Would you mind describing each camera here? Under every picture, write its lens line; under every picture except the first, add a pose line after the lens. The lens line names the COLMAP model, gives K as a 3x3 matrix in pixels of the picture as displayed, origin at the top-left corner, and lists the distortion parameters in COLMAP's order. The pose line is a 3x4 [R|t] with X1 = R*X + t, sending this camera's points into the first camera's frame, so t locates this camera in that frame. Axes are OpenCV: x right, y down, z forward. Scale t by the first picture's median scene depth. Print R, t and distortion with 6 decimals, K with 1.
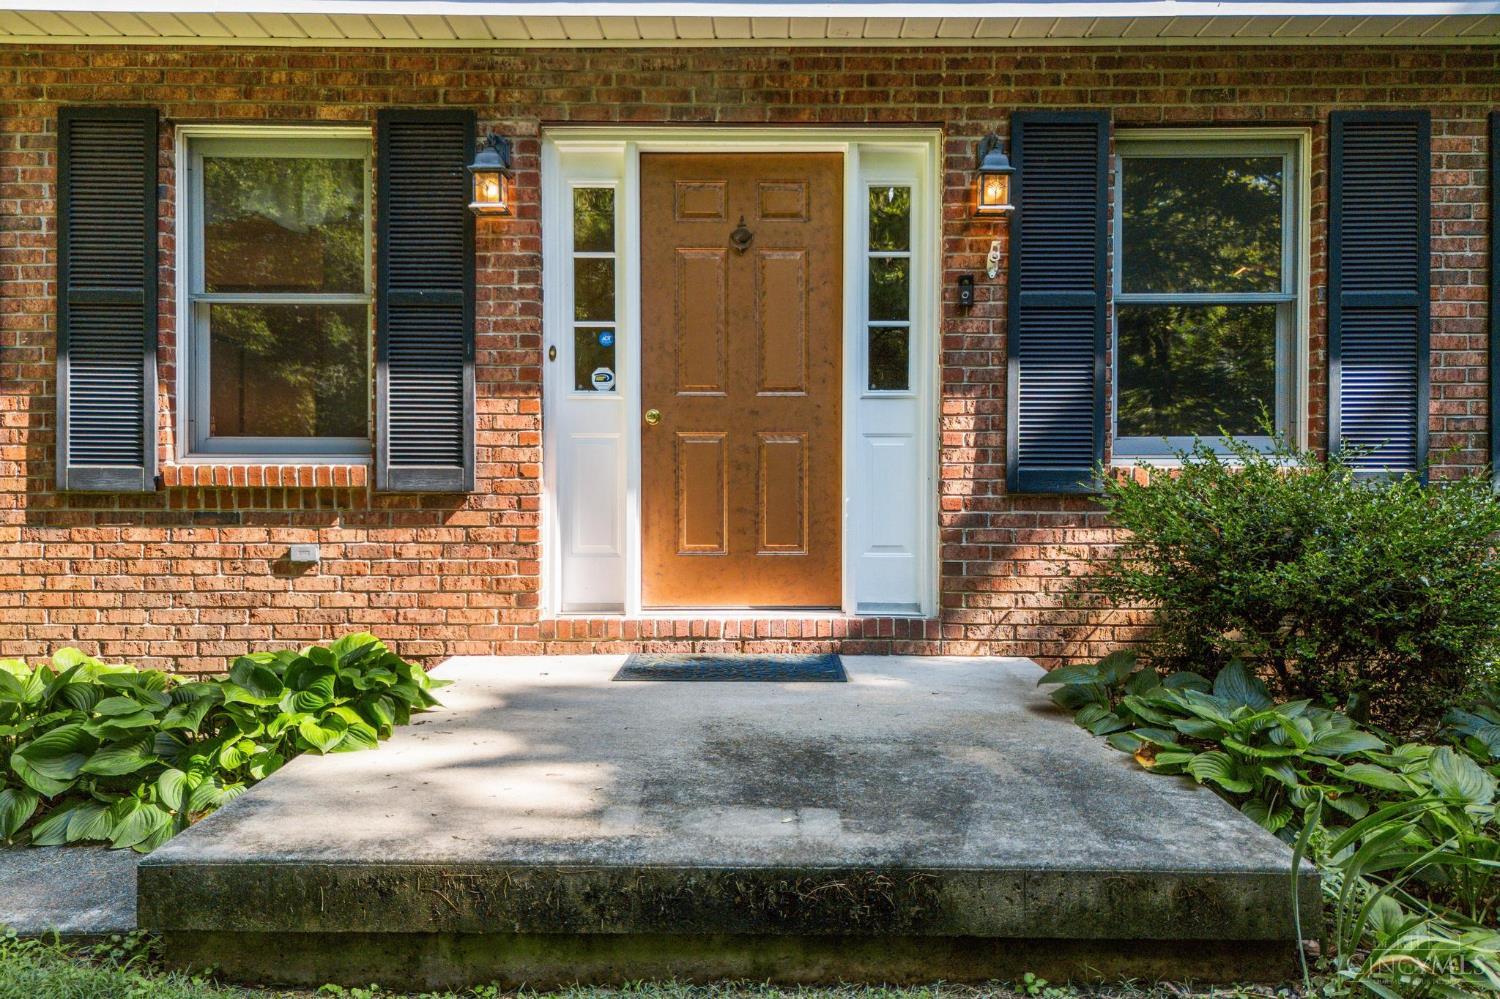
lens RADIAL K [[1053.8, 0, 750.0], [0, 1053.8, 499.5], [0, 0, 1]] dist [0.014545, 0.001611]
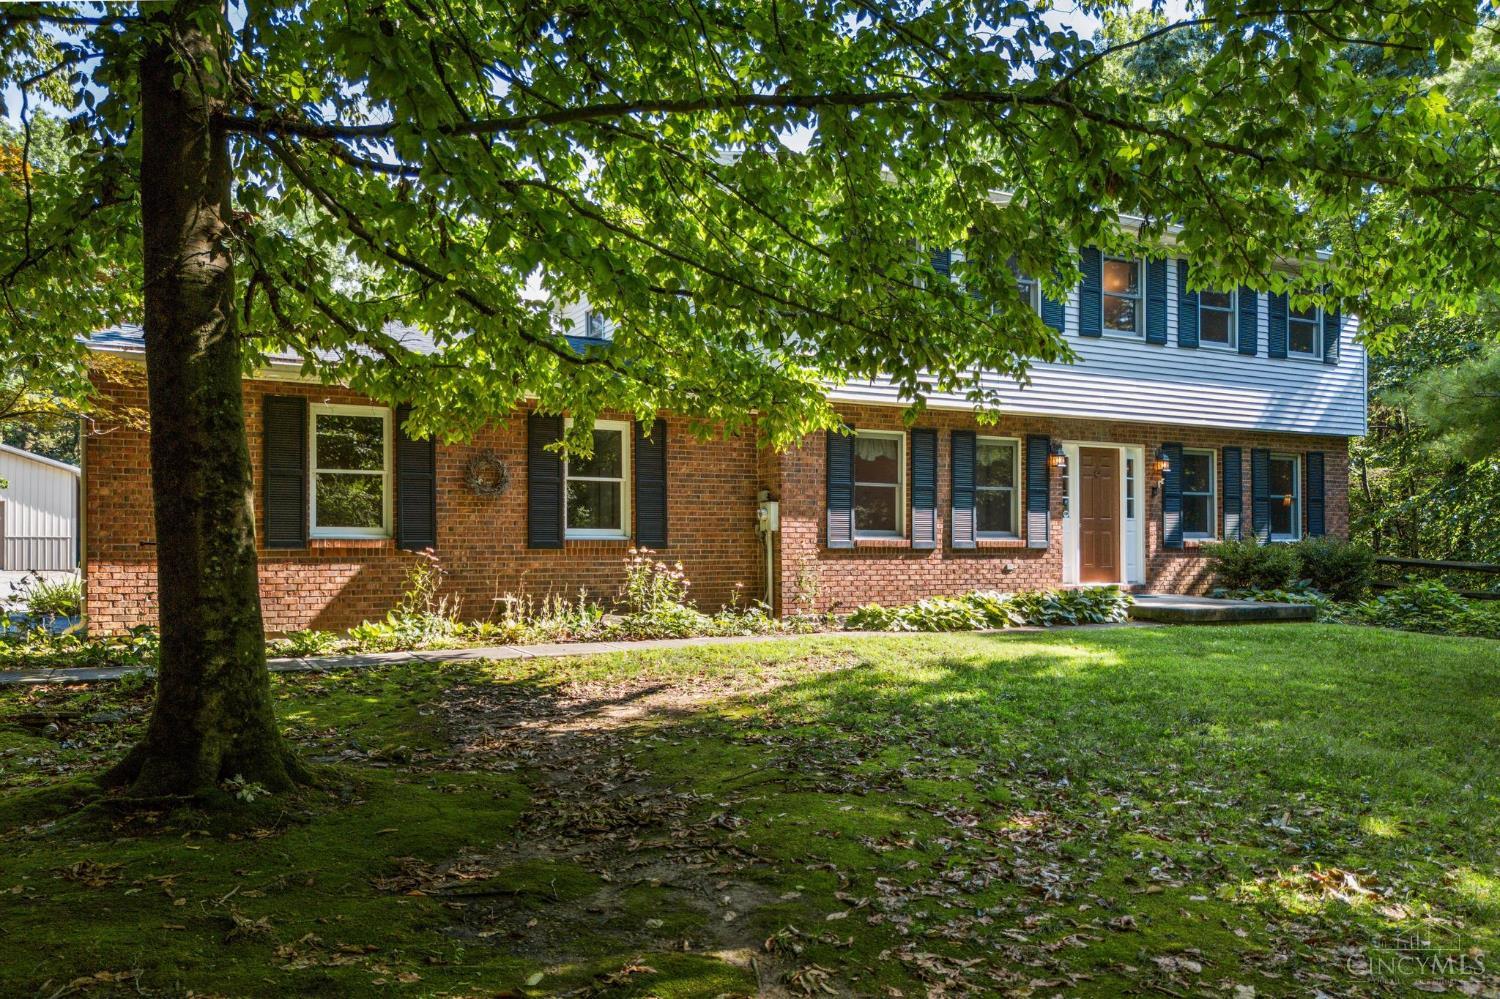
lens RADIAL K [[1053.8, 0, 750.0], [0, 1053.8, 499.5], [0, 0, 1]] dist [0.014545, 0.001611]
pose [[0.897038, 0.018580, 0.441563, -2.600162], [0.005265, 0.998596, -0.052714, 0.009611], [-0.441922, 0.049611, 0.895681, -1.597442]]
